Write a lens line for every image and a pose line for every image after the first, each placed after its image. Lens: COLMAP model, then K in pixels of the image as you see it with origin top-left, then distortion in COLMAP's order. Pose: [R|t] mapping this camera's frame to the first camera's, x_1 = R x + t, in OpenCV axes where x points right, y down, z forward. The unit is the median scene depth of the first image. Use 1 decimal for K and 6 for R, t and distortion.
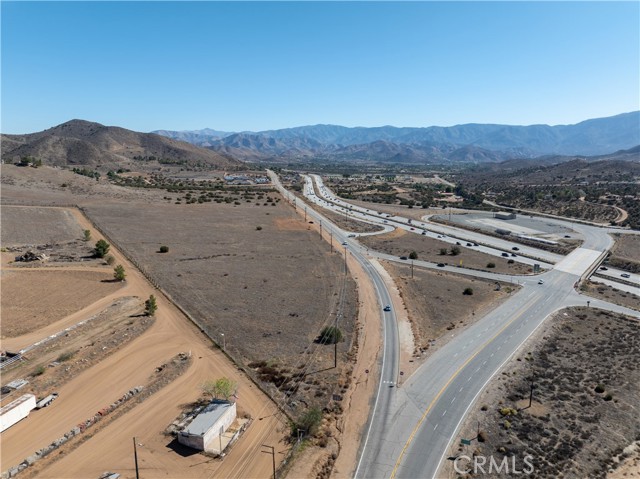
lens RADIAL K [[449.8, 0, 320.0], [0, 449.8, 239.5], [0, 0, 1]] dist [-0.040117, 0.004185]
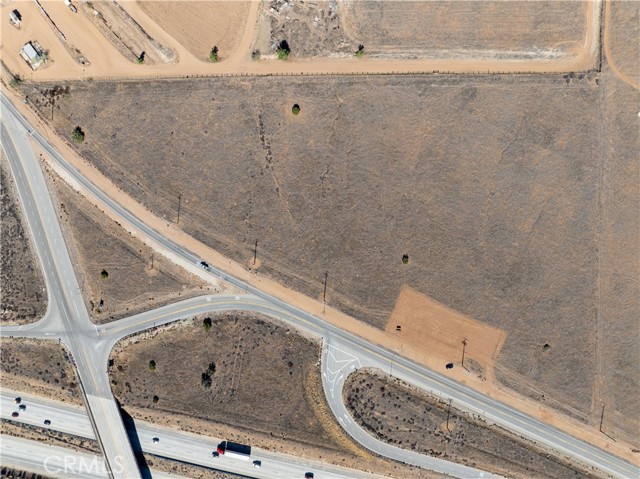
lens RADIAL K [[449.8, 0, 320.0], [0, 449.8, 239.5], [0, 0, 1]] dist [-0.040117, 0.004185]
pose [[-0.562420, 0.826848, 0.002521, -0.019954], [-0.164567, -0.114926, 0.979648, -0.187340], [0.810309, 0.550559, 0.200708, 0.168267]]
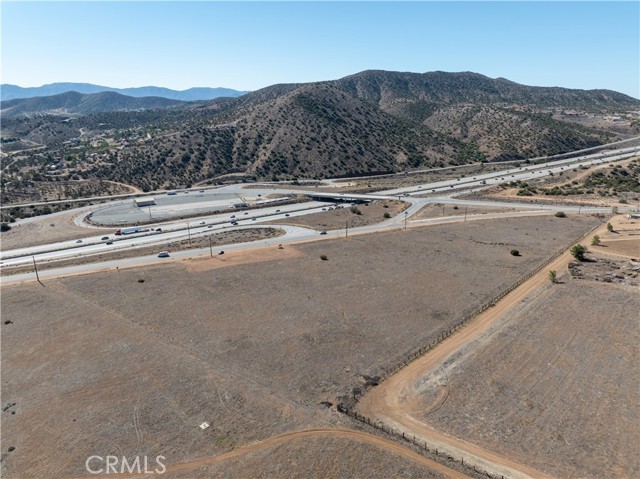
lens RADIAL K [[449.8, 0, 320.0], [0, 449.8, 239.5], [0, 0, 1]] dist [-0.040117, 0.004185]
pose [[-0.210862, -0.286228, 0.934671, -0.209849], [0.195248, 0.924570, 0.327183, -0.076226], [-0.957818, 0.251484, -0.139071, 0.267819]]
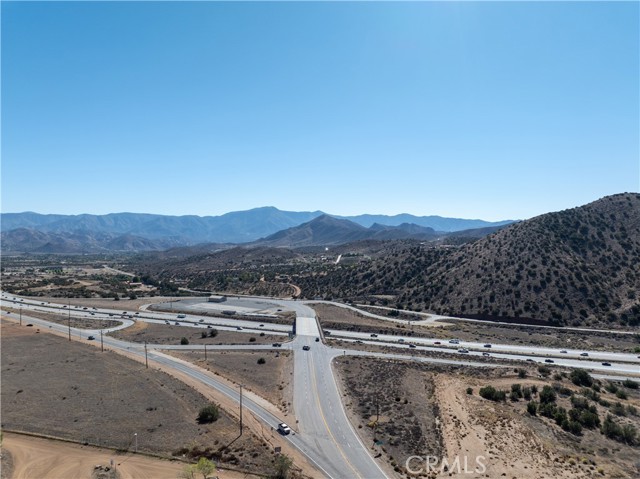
lens RADIAL K [[449.8, 0, 320.0], [0, 449.8, 239.5], [0, 0, 1]] dist [-0.040117, 0.004185]
pose [[0.744002, -0.000854, 0.668177, -0.048905], [0.130651, 0.980882, -0.144224, -0.001228], [-0.655280, 0.194601, 0.729889, -0.005158]]
